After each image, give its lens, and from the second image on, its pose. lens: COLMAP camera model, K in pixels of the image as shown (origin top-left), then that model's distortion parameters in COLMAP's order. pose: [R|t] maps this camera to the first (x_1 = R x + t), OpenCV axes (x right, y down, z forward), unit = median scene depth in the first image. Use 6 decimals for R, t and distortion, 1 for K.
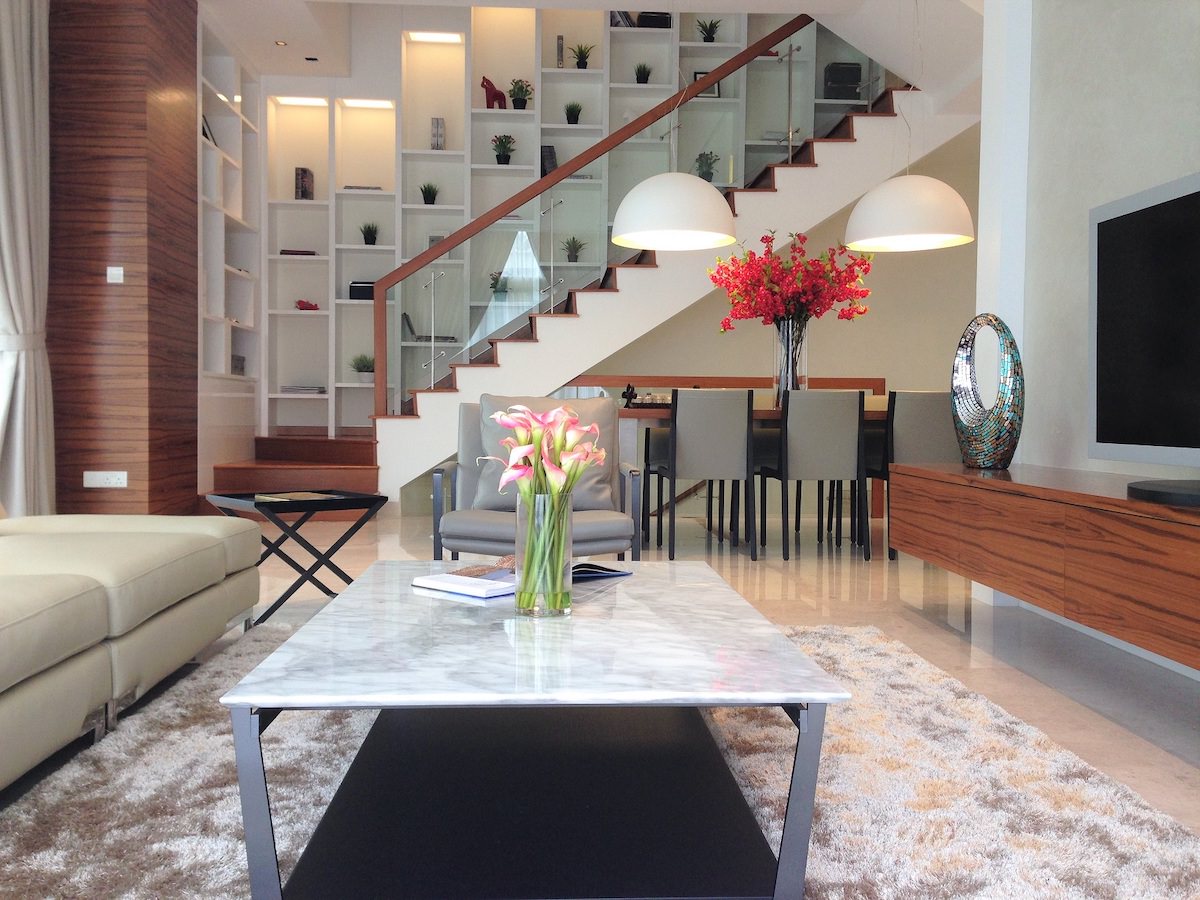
lens RADIAL K [[1107.5, 0, 611.2], [0, 1107.5, 426.2], [0, 0, 1]] dist [0.121778, -0.164627]
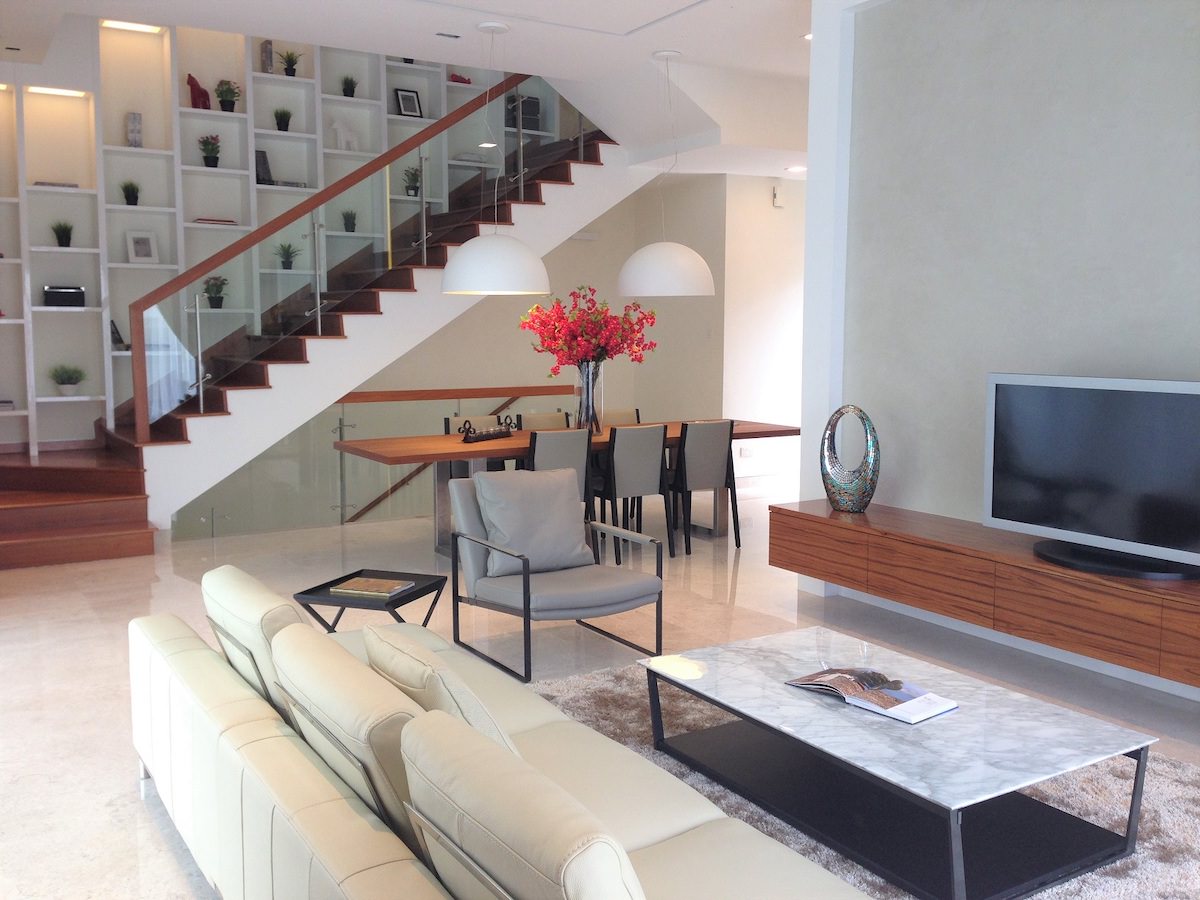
lens RADIAL K [[1107.5, 0, 611.2], [0, 1107.5, 426.2], [0, 0, 1]] dist [0.121778, -0.164627]
pose [[0.874468, -0.052907, 0.482190, -0.300626], [0.012341, 0.996139, 0.086919, -0.096416], [-0.484926, -0.070057, 0.871744, -0.049153]]
